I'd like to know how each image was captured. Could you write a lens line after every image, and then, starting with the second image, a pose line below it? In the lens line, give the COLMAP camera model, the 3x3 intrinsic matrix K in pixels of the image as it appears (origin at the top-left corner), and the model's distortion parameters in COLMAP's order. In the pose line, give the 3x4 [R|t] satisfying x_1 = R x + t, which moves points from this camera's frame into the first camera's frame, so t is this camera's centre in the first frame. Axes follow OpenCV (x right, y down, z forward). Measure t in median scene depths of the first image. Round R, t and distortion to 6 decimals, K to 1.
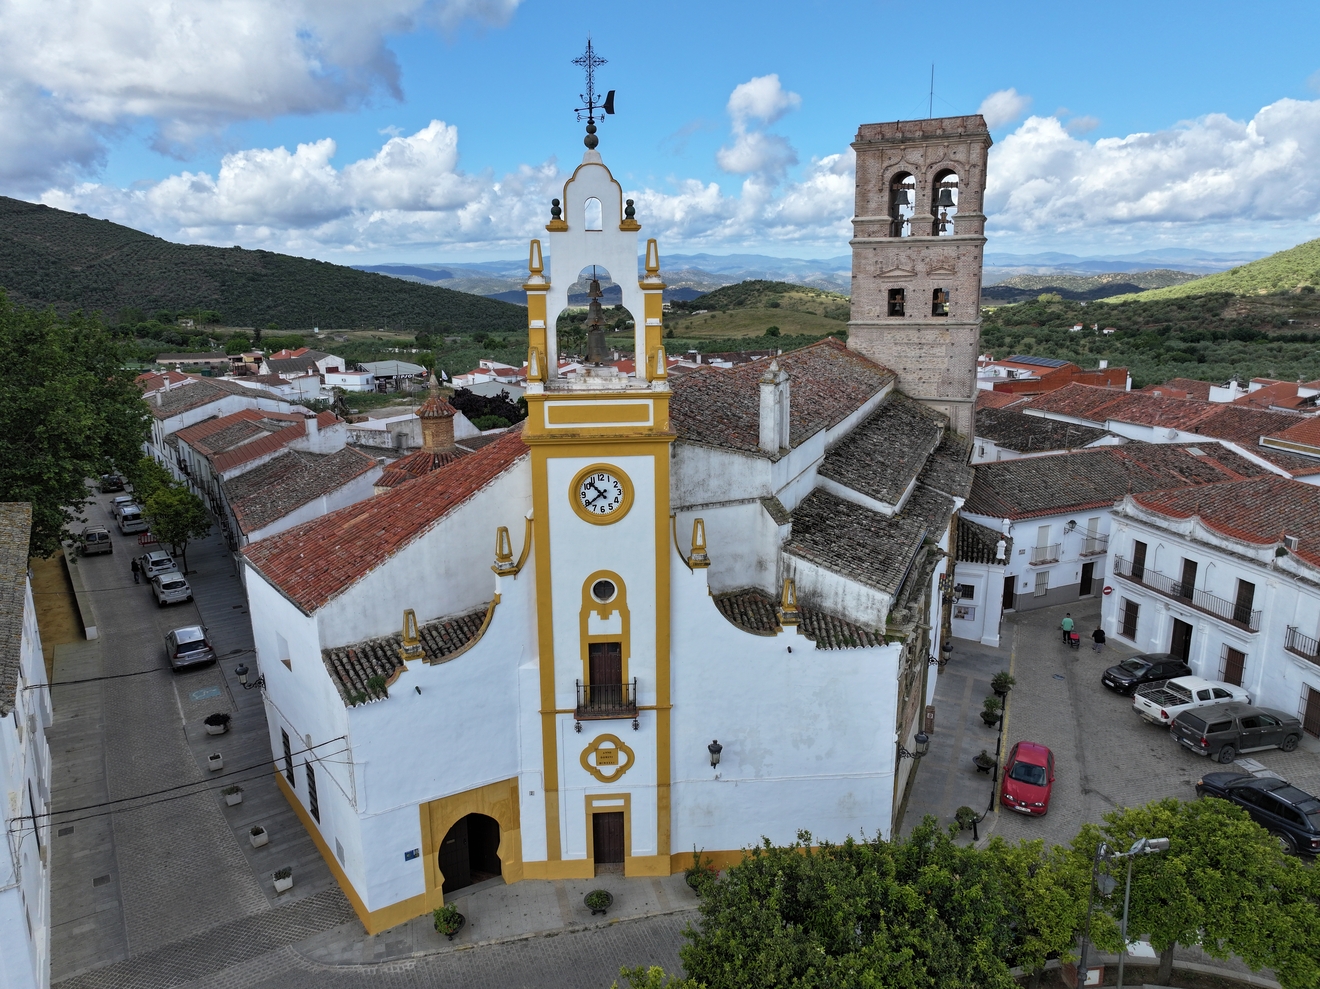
lens RADIAL K [[924.7, 0, 664.6], [0, 924.7, 489.3], [0, 0, 1]] dist [0.005609, 0.009805]
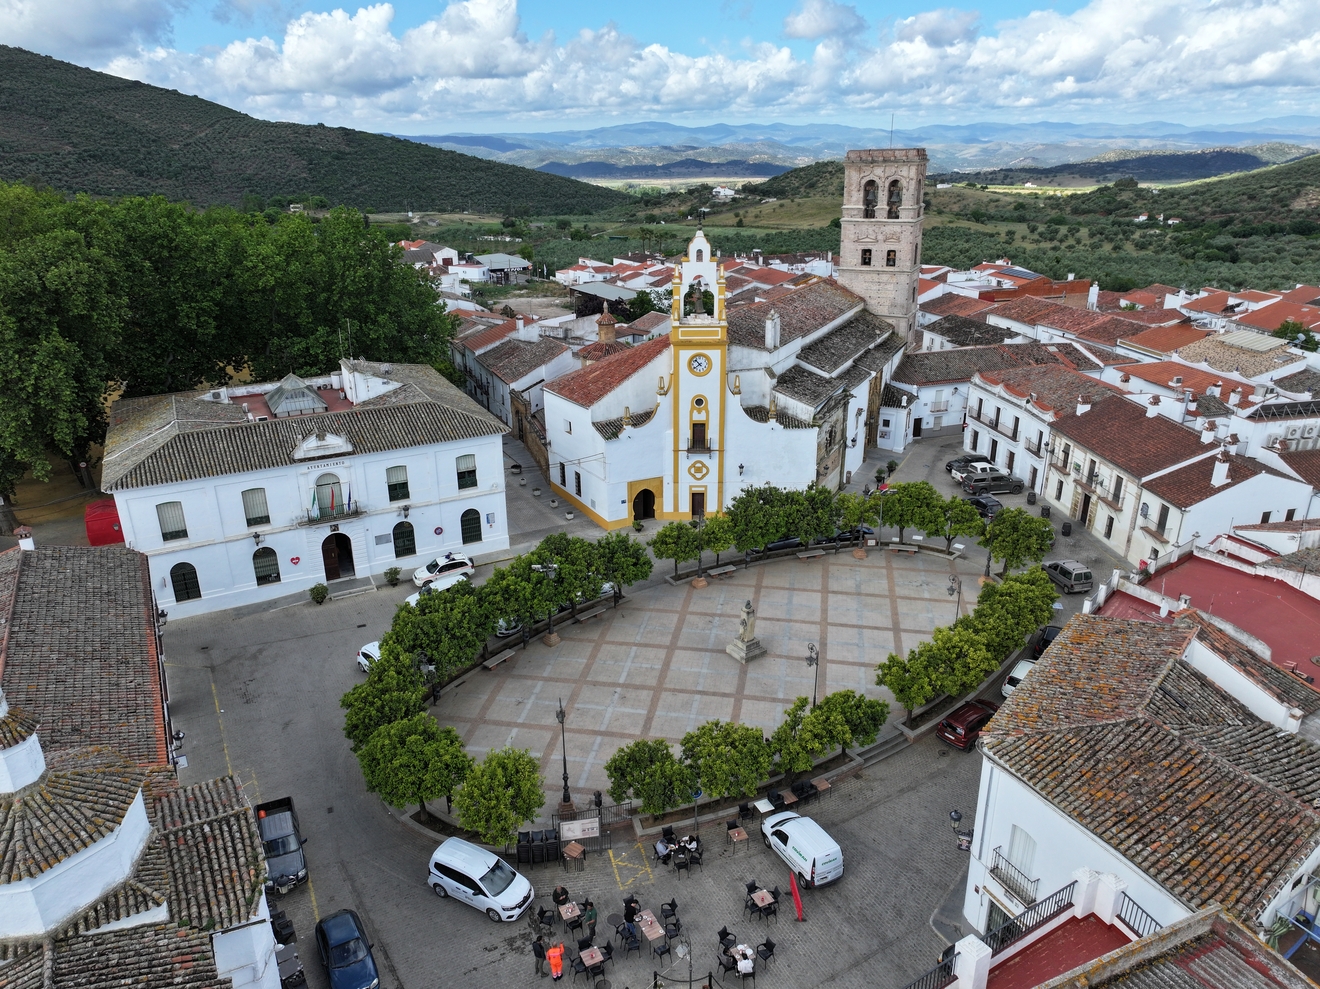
lens RADIAL K [[924.7, 0, 664.6], [0, 924.7, 489.3], [0, 0, 1]] dist [0.005609, 0.009805]
pose [[0.997240, 0.028769, -0.068442, 0.011580], [-0.019826, 0.991585, 0.127927, 0.012259], [0.071546, -0.126218, 0.989419, -0.878533]]
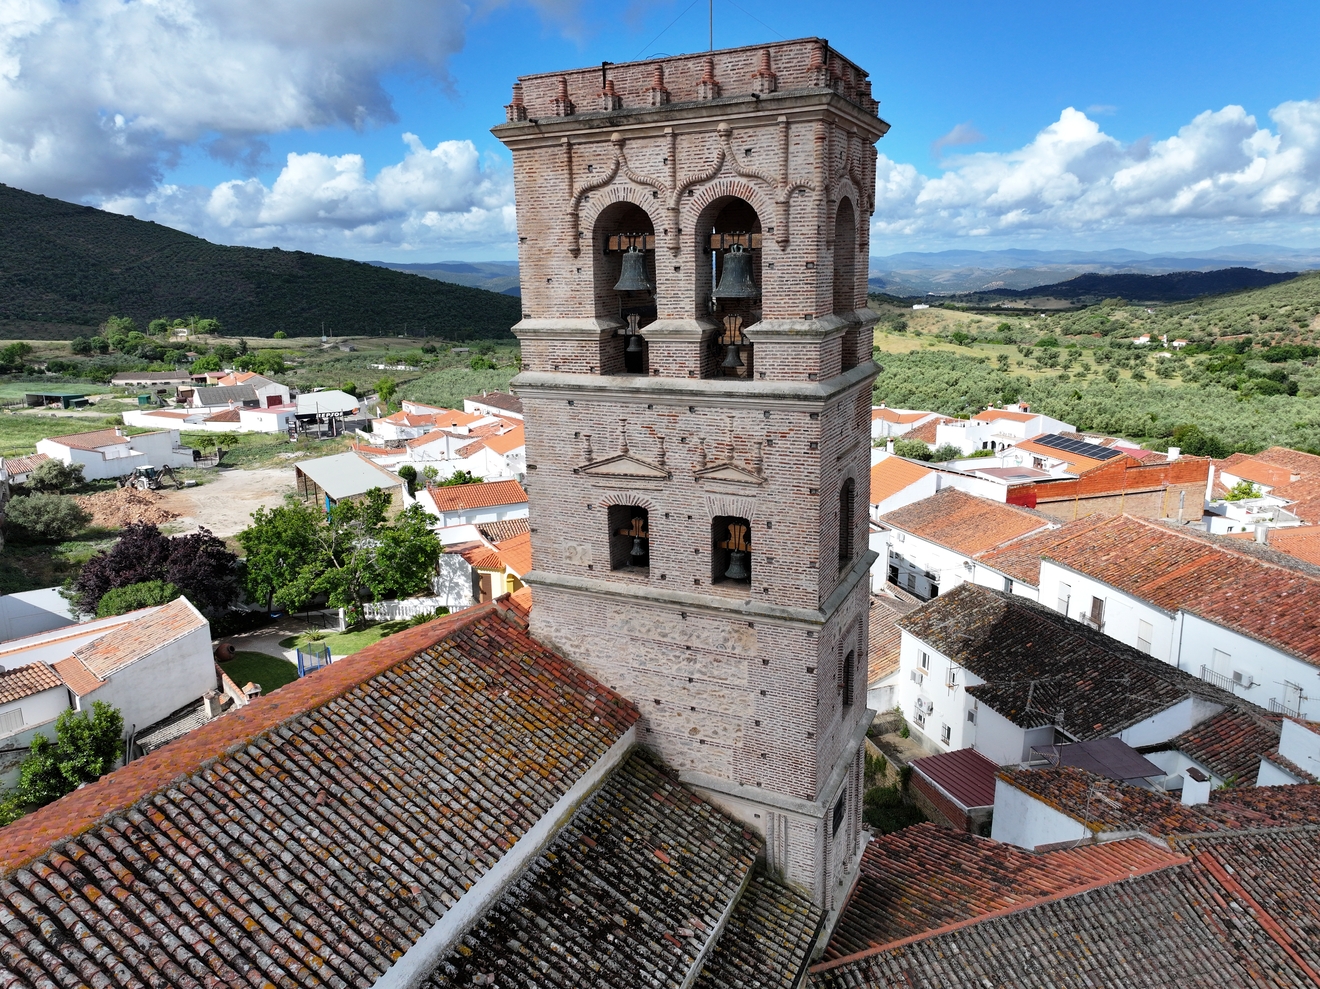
lens RADIAL K [[924.7, 0, 664.6], [0, 924.7, 489.3], [0, 0, 1]] dist [0.005609, 0.009805]
pose [[0.998262, 0.013208, -0.057431, 0.331637], [-0.013052, 0.999910, 0.003091, -0.258918], [0.057467, -0.002336, 0.998345, 0.710323]]
